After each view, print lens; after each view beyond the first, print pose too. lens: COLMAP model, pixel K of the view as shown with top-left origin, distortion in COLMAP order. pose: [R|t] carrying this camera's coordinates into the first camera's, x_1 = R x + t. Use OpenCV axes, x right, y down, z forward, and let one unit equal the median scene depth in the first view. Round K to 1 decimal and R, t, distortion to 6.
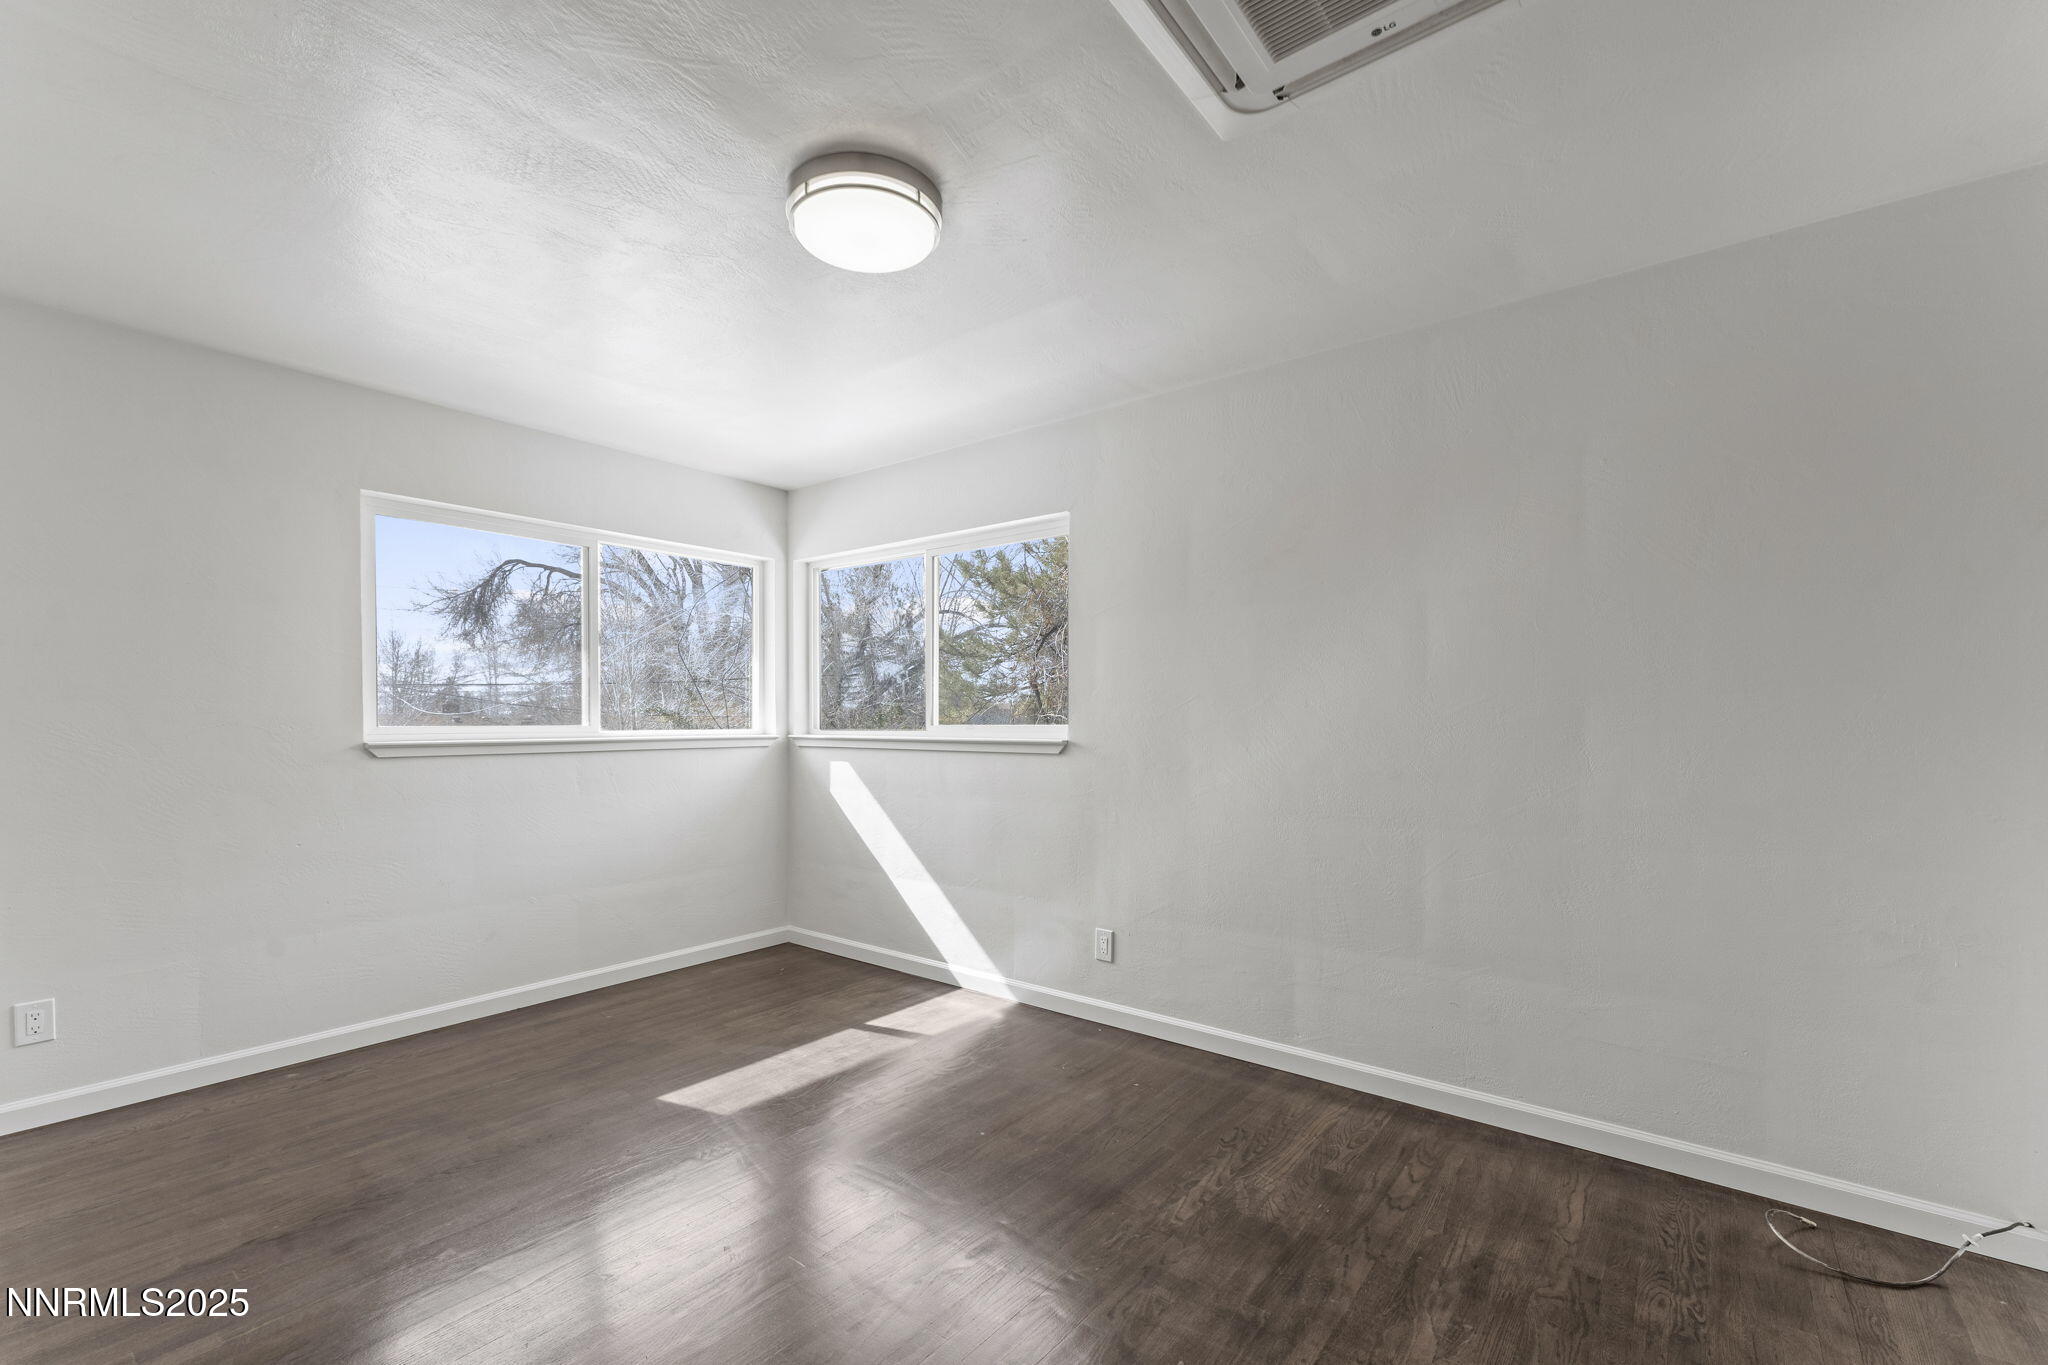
lens RADIAL K [[856.4, 0, 1020.0], [0, 856.4, 717.5], [0, 0, 1]] dist [0.002107, -0.000123]
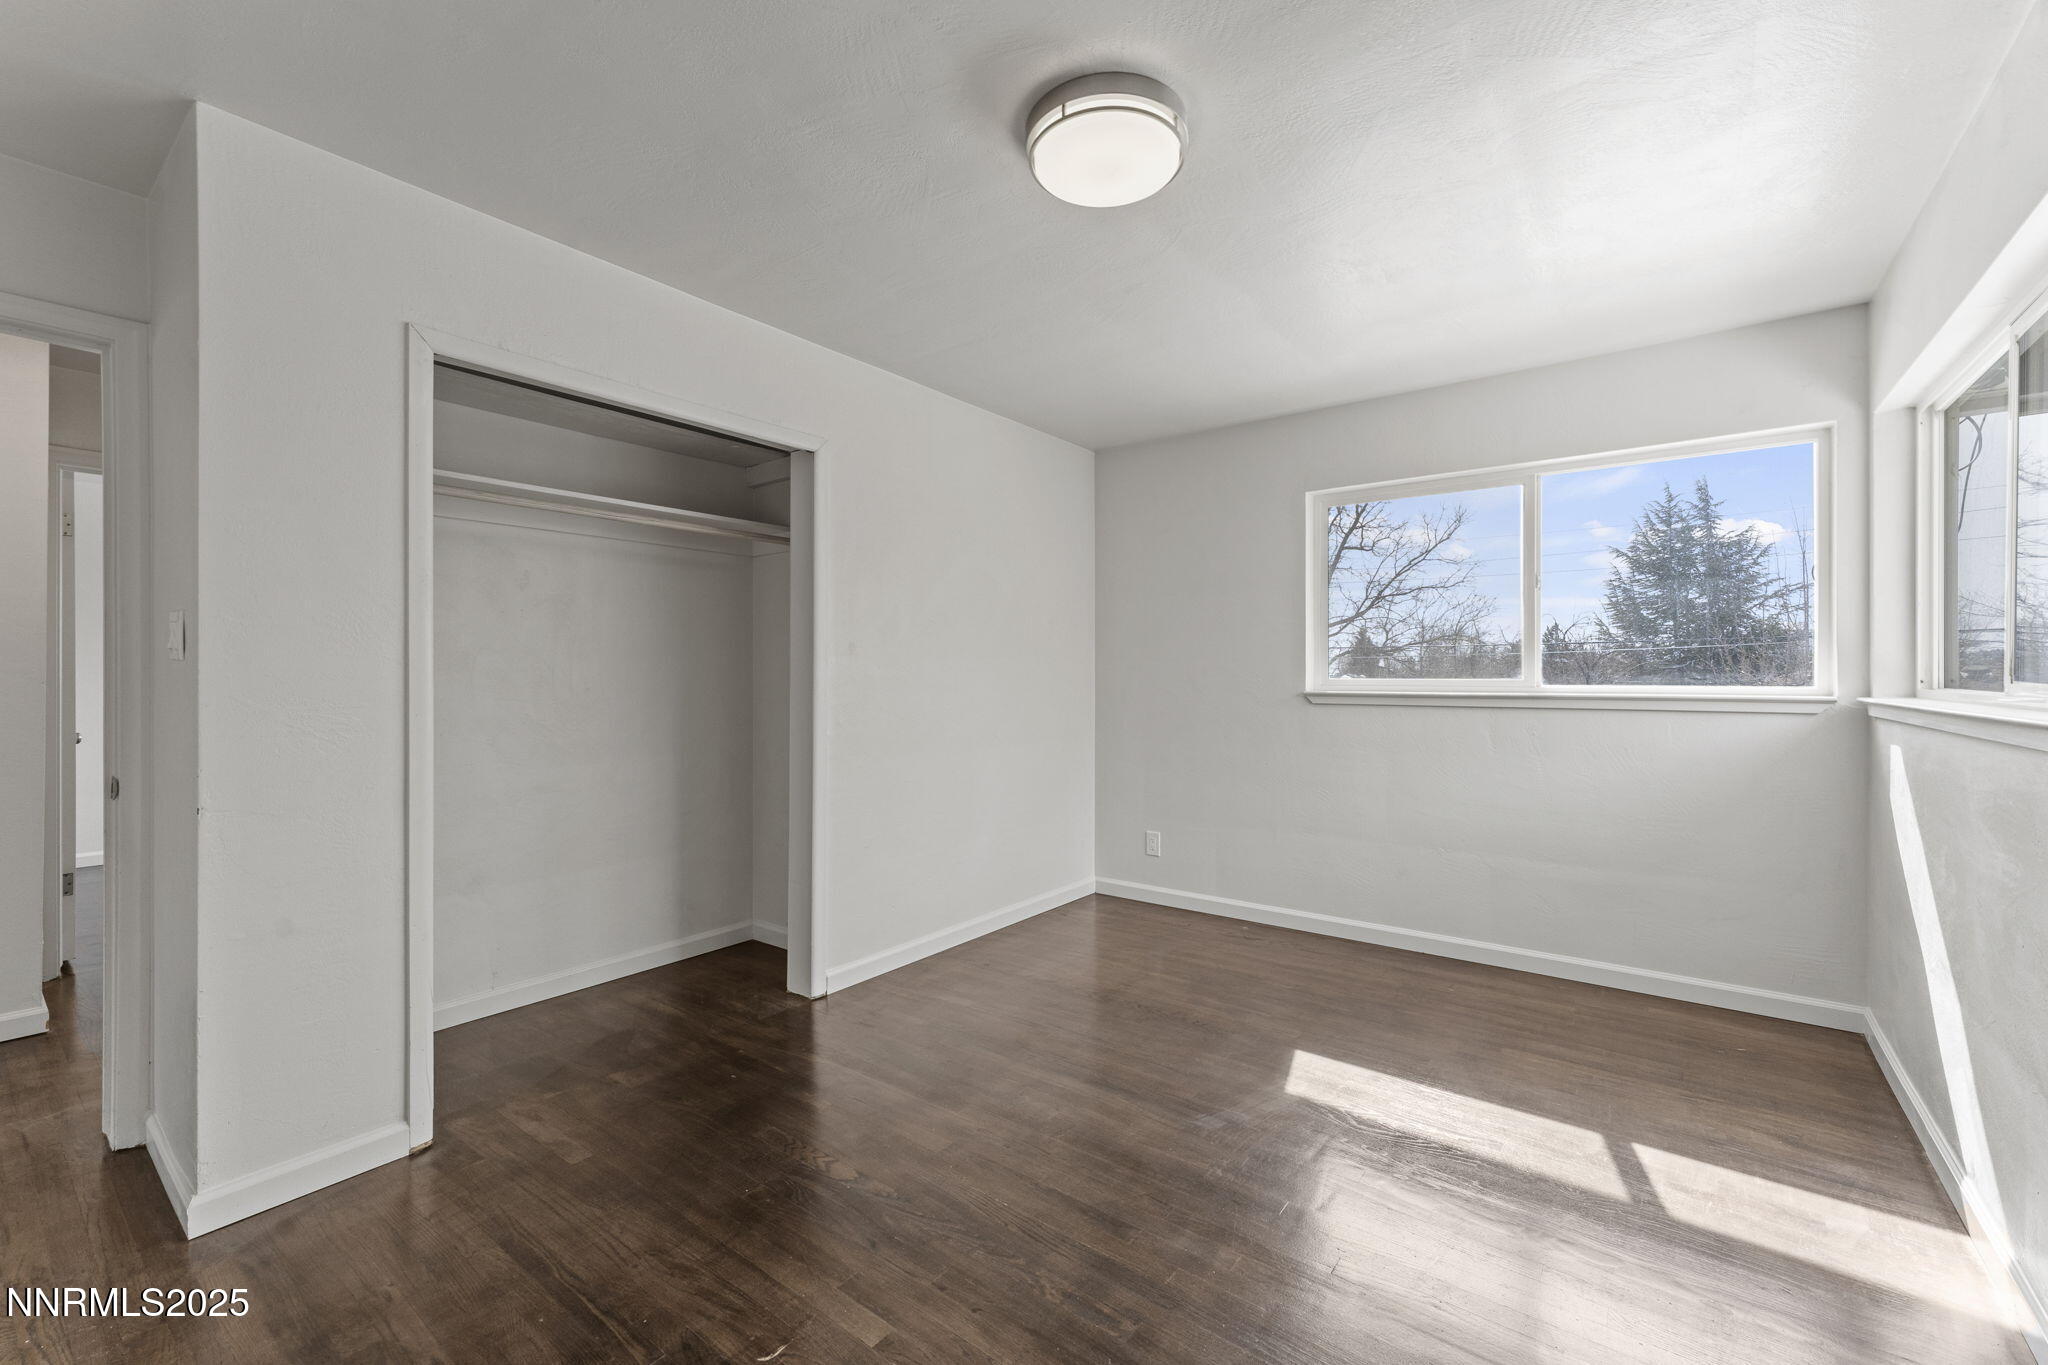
lens RADIAL K [[856.4, 0, 1031.4], [0, 856.4, 668.9], [0, 0, 1]] dist [0.002107, -0.000123]
pose [[0.021647, 0.000220, -0.999766, 0.448067], [0.005620, 0.999984, 0.000342, -0.005717], [0.999750, -0.005626, 0.021646, 0.517993]]
